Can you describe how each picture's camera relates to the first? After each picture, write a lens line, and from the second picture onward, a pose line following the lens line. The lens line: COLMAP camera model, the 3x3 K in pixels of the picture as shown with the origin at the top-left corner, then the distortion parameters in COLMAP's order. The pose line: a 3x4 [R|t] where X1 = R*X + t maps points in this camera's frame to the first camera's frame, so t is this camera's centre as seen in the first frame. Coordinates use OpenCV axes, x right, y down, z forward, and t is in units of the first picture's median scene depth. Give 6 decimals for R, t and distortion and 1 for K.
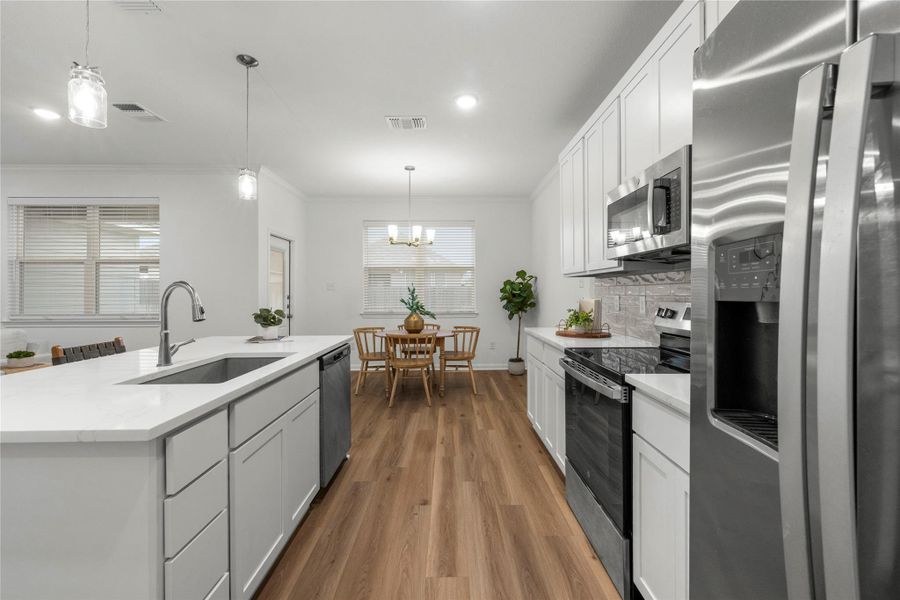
lens RADIAL K [[381.4, 0, 451.4], [0, 381.4, 294.3], [0, 0, 1]] dist [-0.000166, 0.000024]
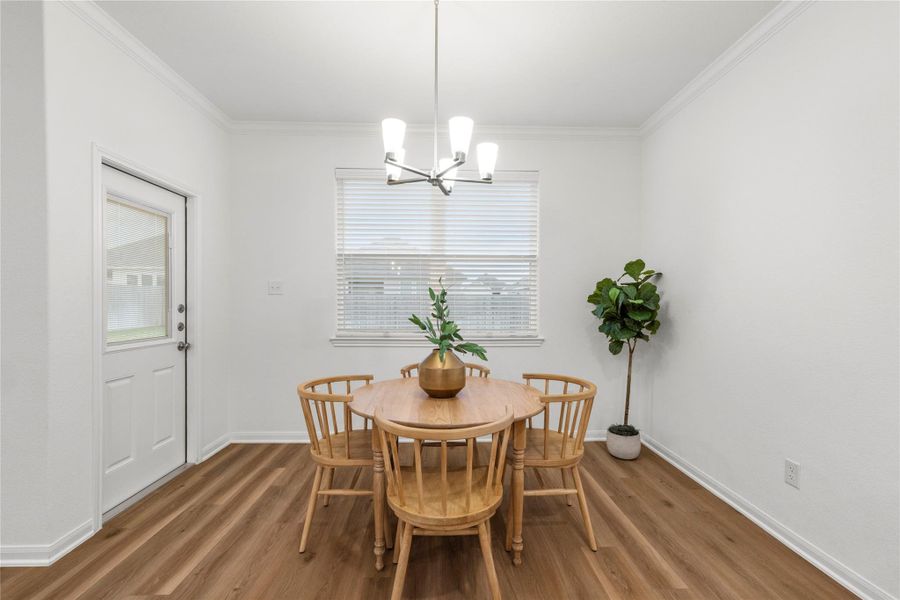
lens RADIAL K [[381.4, 0, 451.4], [0, 381.4, 294.3], [0, 0, 1]] dist [-0.000166, 0.000024]
pose [[0.999798, 0.006421, 0.019029, -0.081741], [-0.005978, 0.999711, -0.023287, -0.001601], [-0.019173, 0.023168, 0.999548, 0.493780]]
